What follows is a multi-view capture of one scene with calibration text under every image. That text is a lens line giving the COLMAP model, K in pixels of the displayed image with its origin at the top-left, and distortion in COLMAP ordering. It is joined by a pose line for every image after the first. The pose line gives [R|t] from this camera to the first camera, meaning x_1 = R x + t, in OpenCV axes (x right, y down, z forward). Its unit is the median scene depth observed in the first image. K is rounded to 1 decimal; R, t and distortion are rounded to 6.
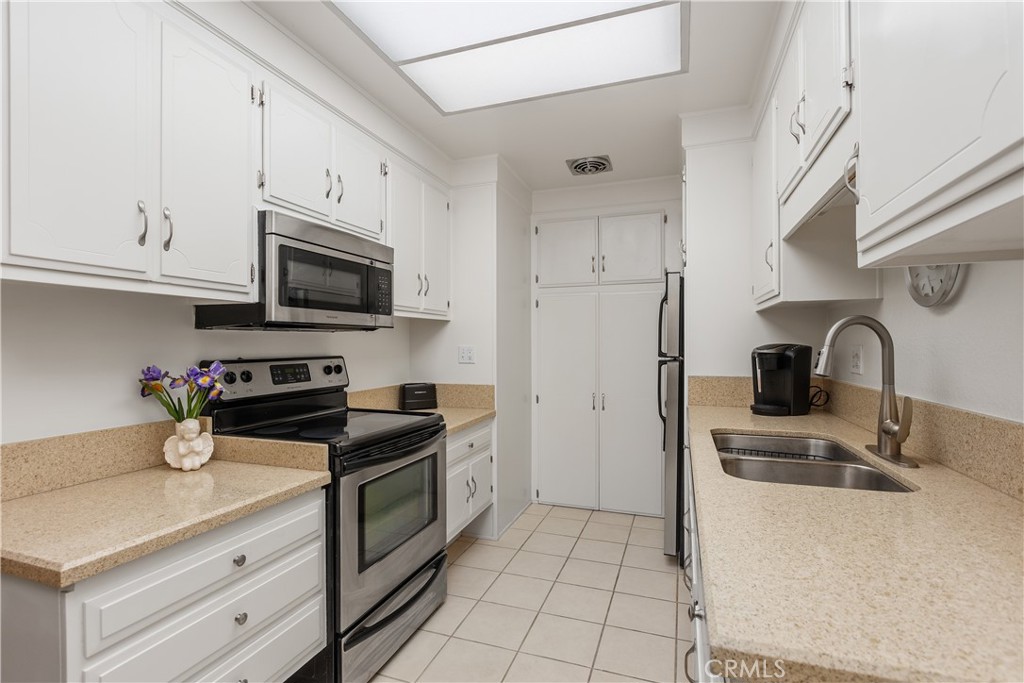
lens RADIAL K [[491.0, 0, 534.7], [0, 491.0, 342.3], [0, 0, 1]] dist [0.003812, 0.000100]
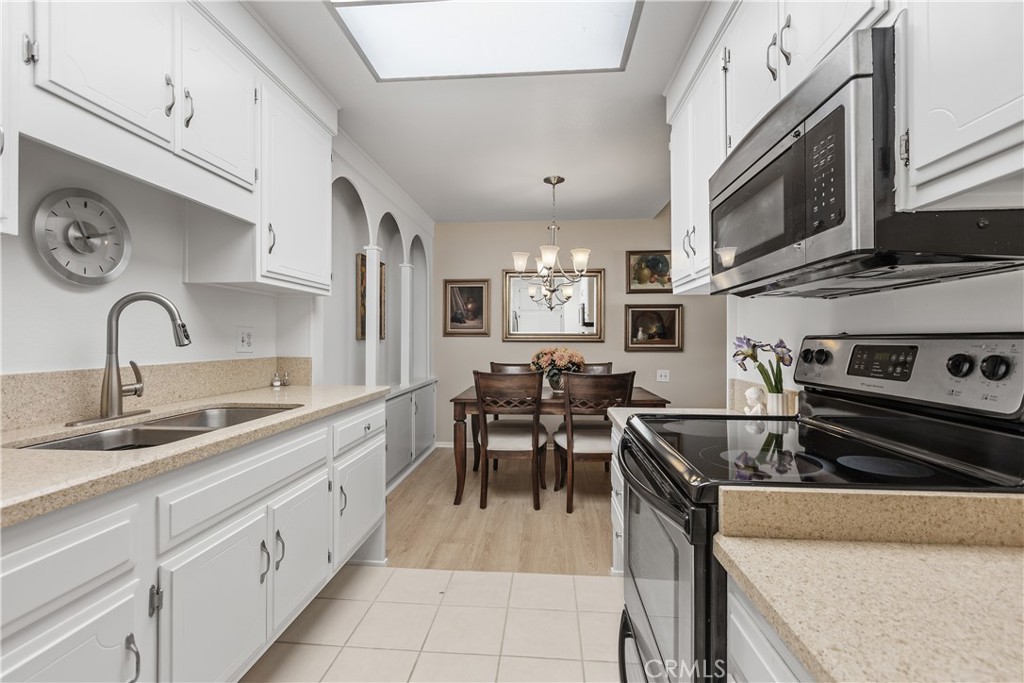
lens RADIAL K [[460.7, 0, 510.1], [0, 460.7, 337.8], [0, 0, 1]] dist [-0.002853, 0.003461]
pose [[-0.978053, 0.007482, -0.208221, -0.001366], [0.008288, 0.999961, -0.003000, 0.032505], [0.208191, -0.004660, -0.978077, 1.239993]]
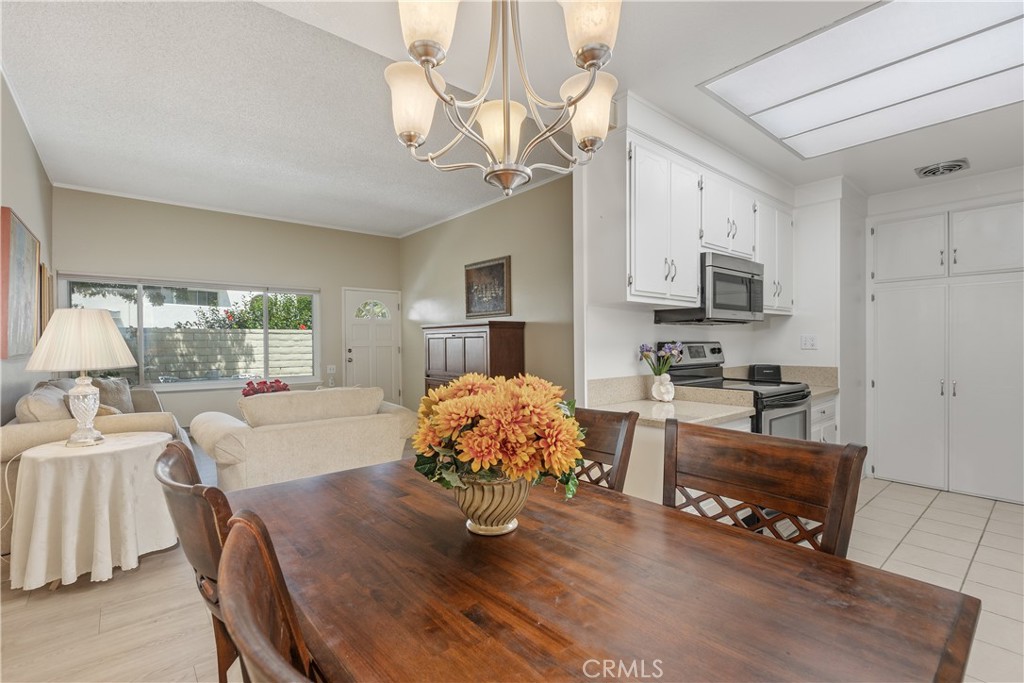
lens RADIAL K [[460.7, 0, 516.2], [0, 460.7, 345.9], [0, 0, 1]] dist [-0.002853, 0.003461]
pose [[0.838486, 0.006832, -0.544880, -0.157813], [0.001287, 0.999894, 0.014517, 0.020016], [0.544921, -0.012873, 0.838388, -0.472932]]
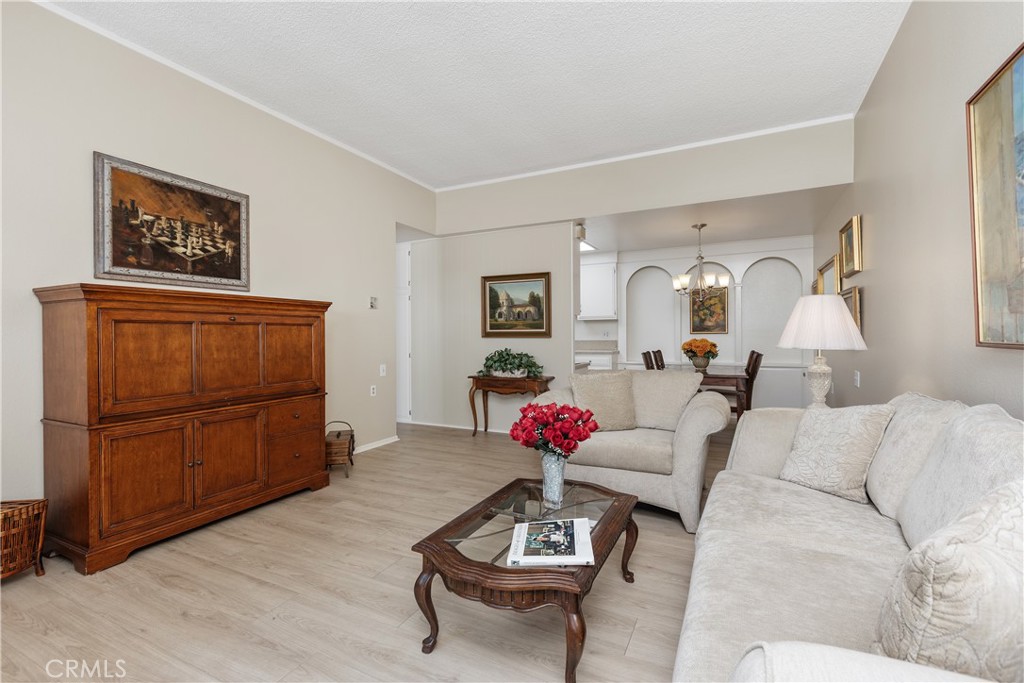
lens RADIAL K [[460.7, 0, 514.2], [0, 460.7, 341.9], [0, 0, 1]] dist [-0.002853, 0.003461]
pose [[0.166466, -0.006585, 0.986025, -2.658676], [0.004334, 0.999973, 0.005946, 0.055453], [-0.986038, 0.003284, 0.166490, 0.358724]]
